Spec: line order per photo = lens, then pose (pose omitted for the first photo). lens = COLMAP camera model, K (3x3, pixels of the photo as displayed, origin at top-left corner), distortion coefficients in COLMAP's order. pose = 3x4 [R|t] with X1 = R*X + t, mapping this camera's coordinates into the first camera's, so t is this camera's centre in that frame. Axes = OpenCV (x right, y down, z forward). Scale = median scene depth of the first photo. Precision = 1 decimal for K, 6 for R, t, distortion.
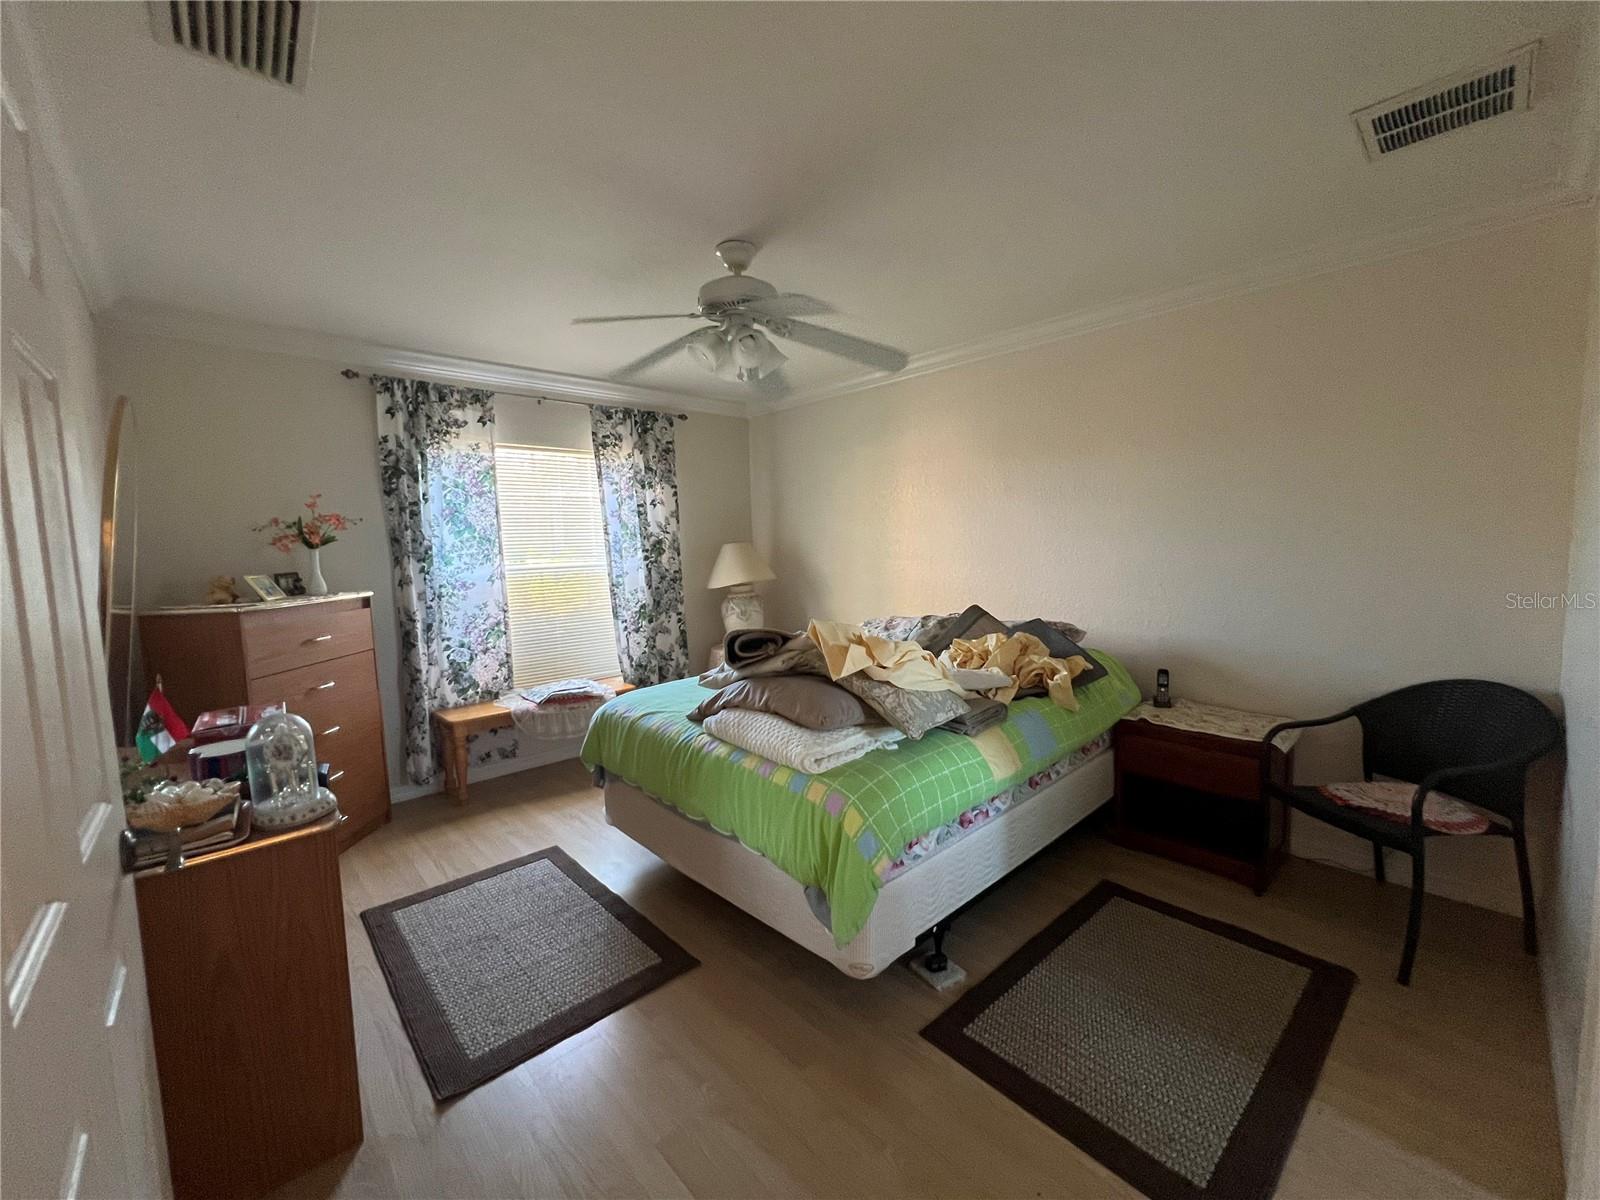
lens RADIAL K [[642.0, 0, 800.8], [0, 642.0, 595.9], [0, 0, 1]] dist [-0.003288, -0.000205]
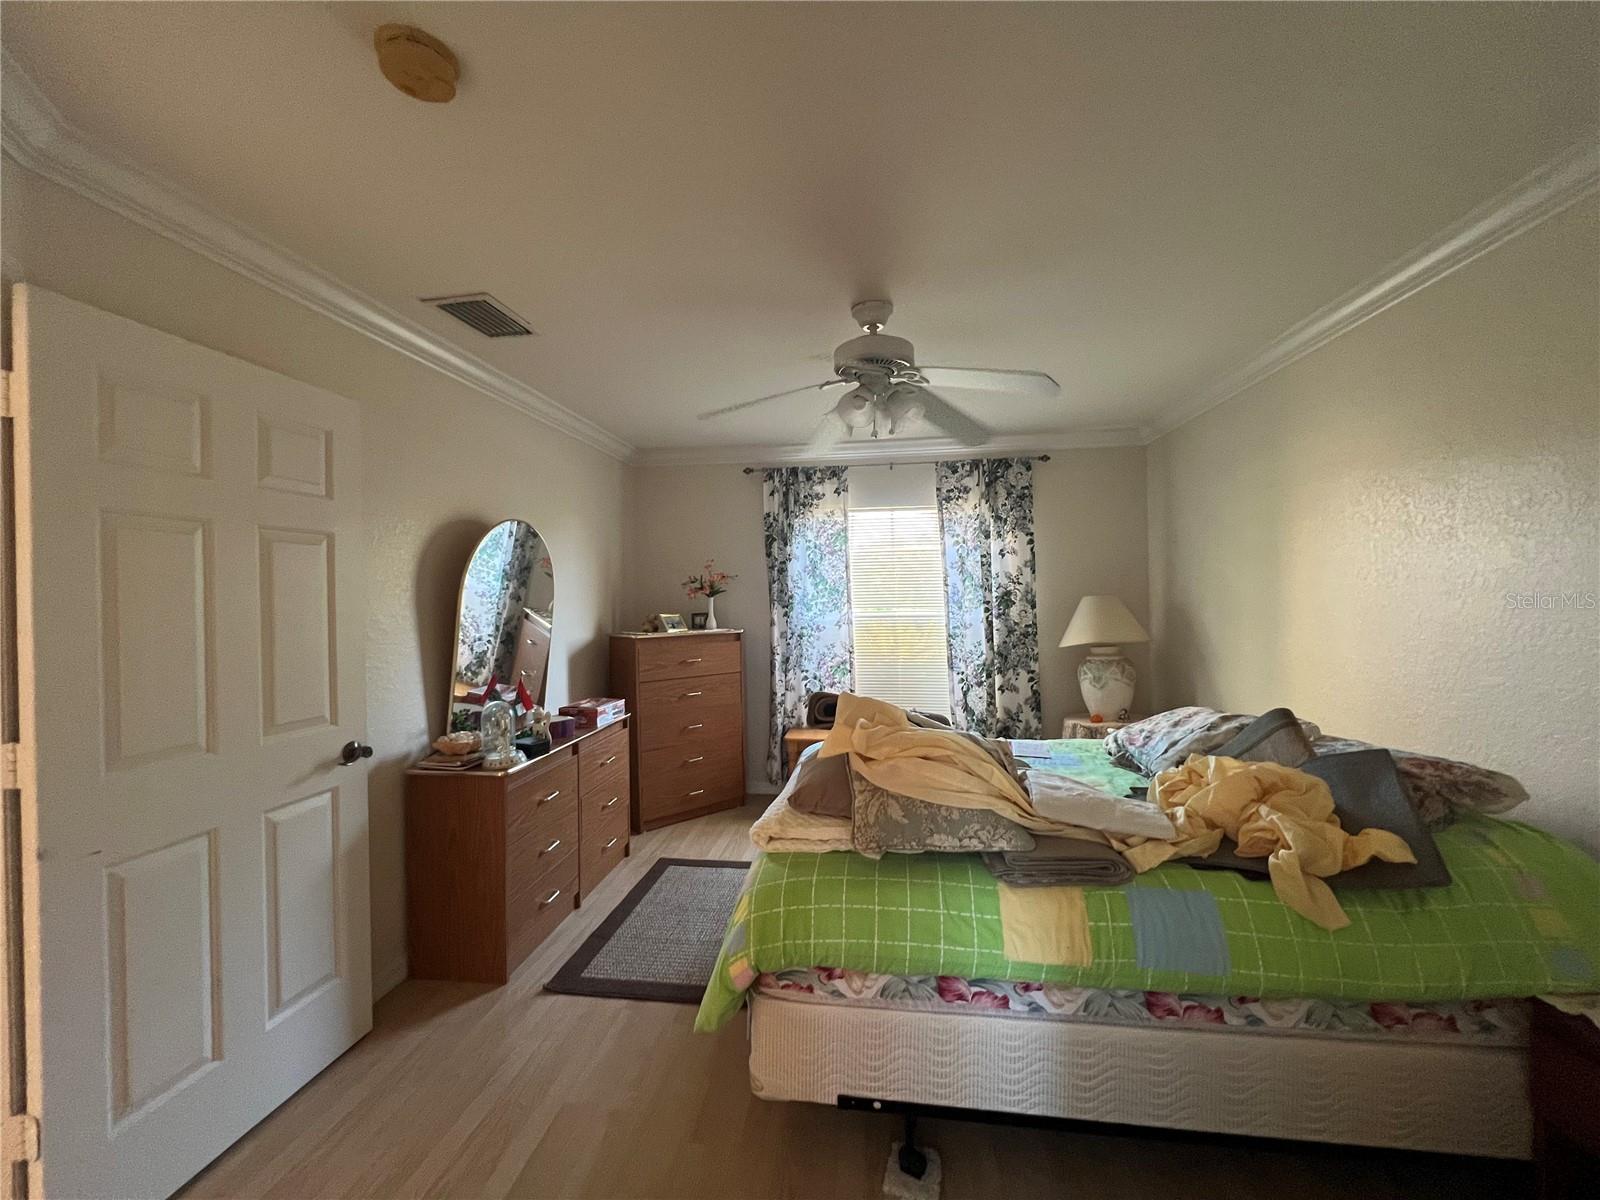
lens RADIAL K [[642.0, 0, 797.2], [0, 642.0, 597.6], [0, 0, 1]] dist [-0.003288, -0.000205]
pose [[0.631946, 0.021259, -0.774721, 0.383917], [-0.068220, 0.997269, -0.028281, -0.036646], [0.772004, 0.070723, 0.631671, 0.199837]]
